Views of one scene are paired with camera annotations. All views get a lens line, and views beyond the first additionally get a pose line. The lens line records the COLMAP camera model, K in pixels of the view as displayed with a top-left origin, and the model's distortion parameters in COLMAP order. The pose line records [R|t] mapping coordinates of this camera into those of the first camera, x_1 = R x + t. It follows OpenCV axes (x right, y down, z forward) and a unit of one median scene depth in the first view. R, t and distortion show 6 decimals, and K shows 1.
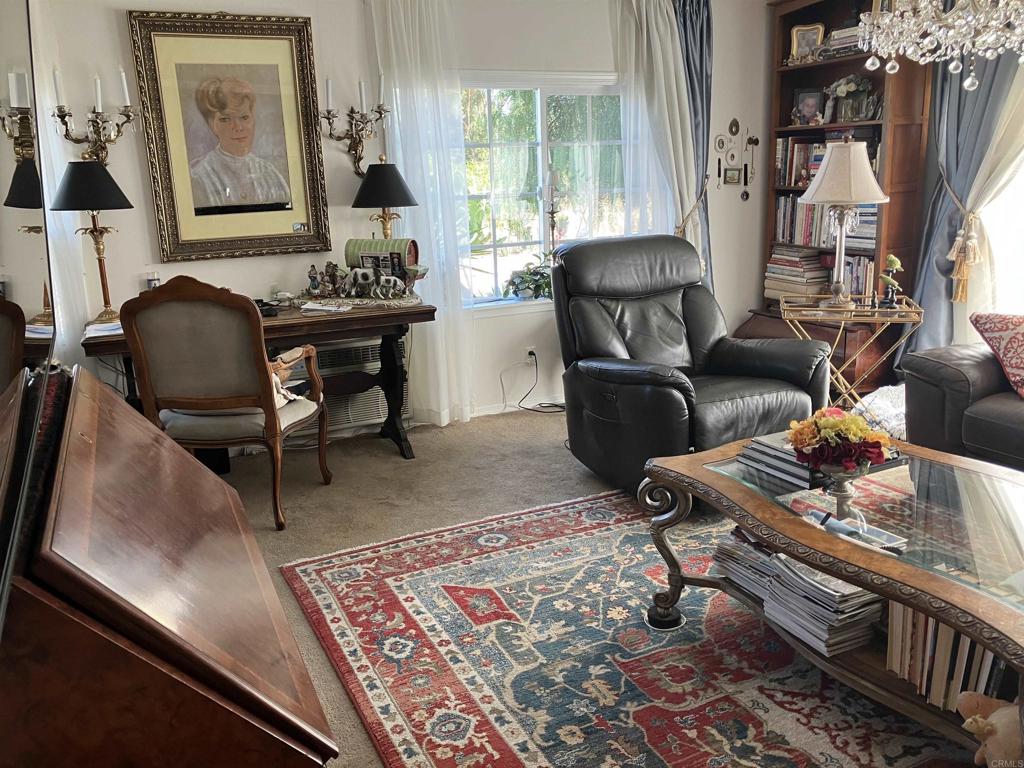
lens RADIAL K [[887.8, 0, 512.0], [0, 887.8, 384.0], [0, 0, 1]] dist [0.041435, 0.008998]
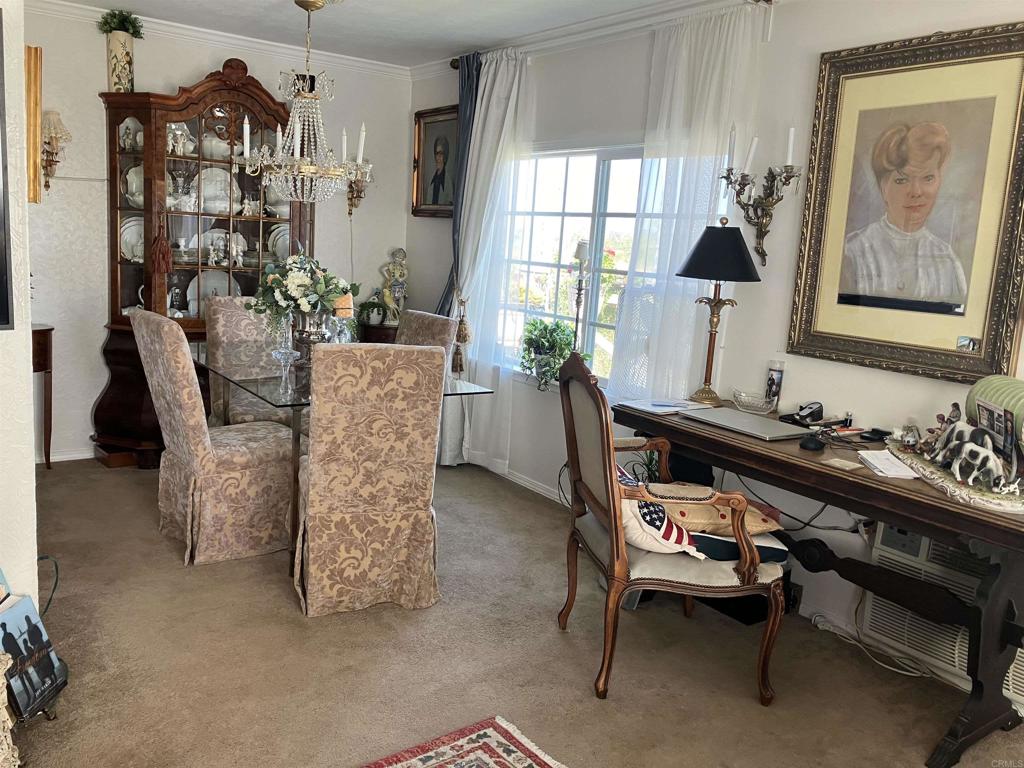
lens RADIAL K [[847.2, 0, 512.0], [0, 847.2, 384.0], [0, 0, 1]] dist [0.006712, 0.008993]
pose [[0.178034, 0.217137, -0.959769, 0.316836], [-0.301619, 0.940444, 0.156815, -0.154531], [0.936659, 0.261566, 0.232923, 0.591327]]
